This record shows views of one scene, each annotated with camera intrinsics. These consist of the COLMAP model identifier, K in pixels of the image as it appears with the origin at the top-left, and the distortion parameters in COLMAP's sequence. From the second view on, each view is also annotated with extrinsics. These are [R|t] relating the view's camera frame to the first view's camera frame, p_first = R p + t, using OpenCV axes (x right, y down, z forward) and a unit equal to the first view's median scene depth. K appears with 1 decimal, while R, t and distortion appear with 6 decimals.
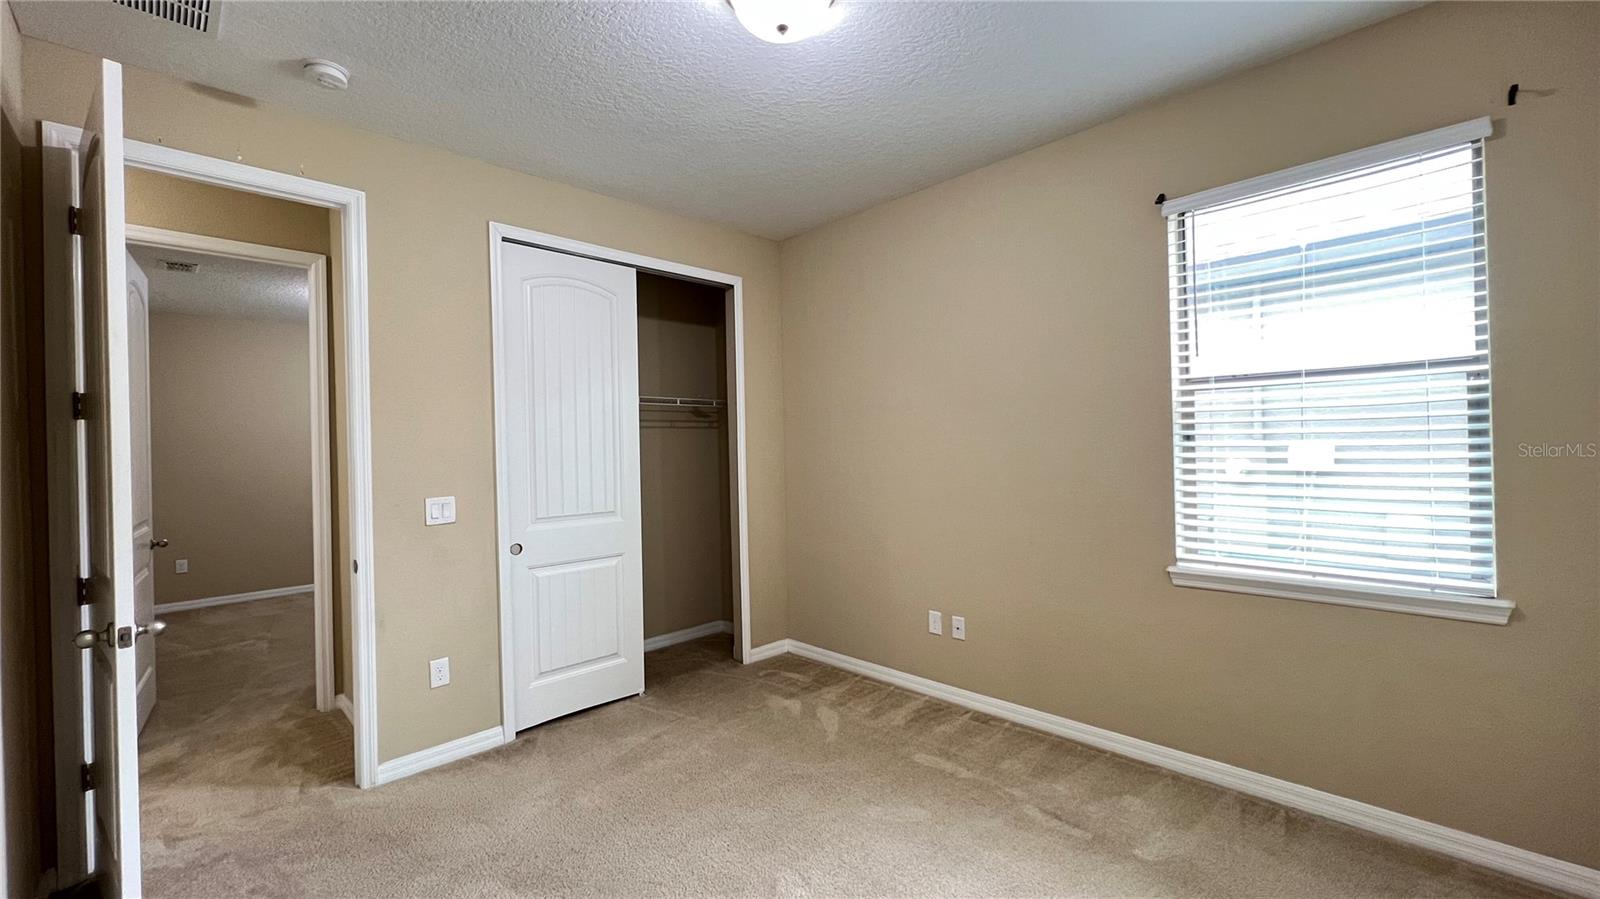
lens RADIAL K [[638.4, 0, 794.2], [0, 638.4, 448.3], [0, 0, 1]] dist [-0.000375, 0.000037]
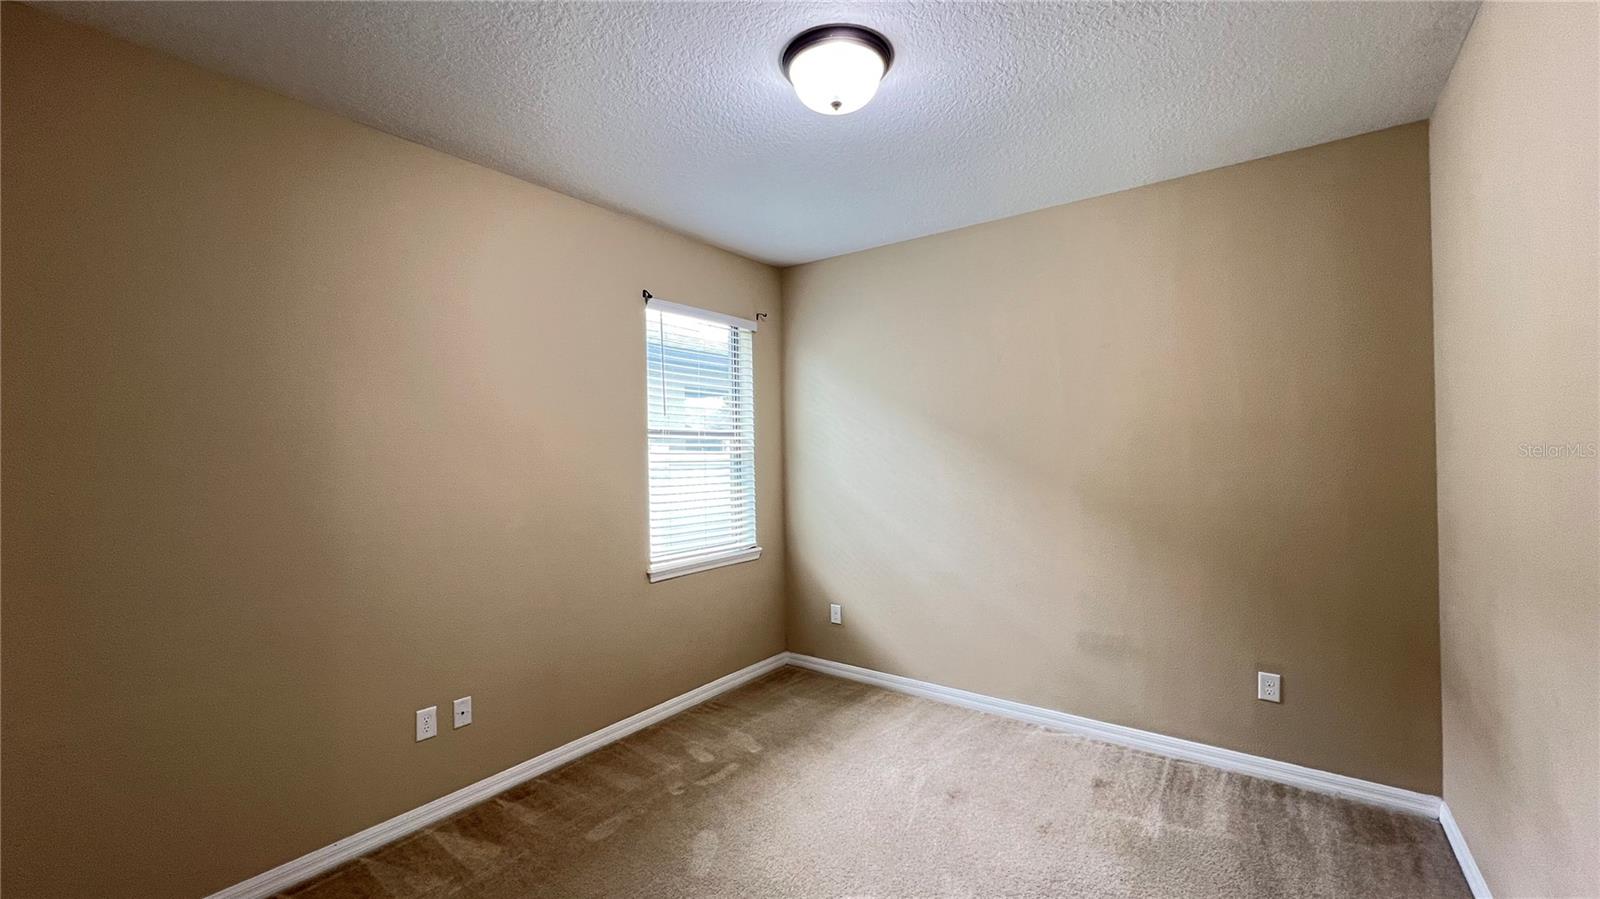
lens RADIAL K [[638.4, 0, 794.2], [0, 638.4, 448.3], [0, 0, 1]] dist [-0.000375, 0.000037]
pose [[-0.146248, 0.027358, 0.988870, -0.773535], [0.016786, 0.999542, -0.025171, -0.031392], [-0.989106, 0.012918, -0.146641, 0.887242]]
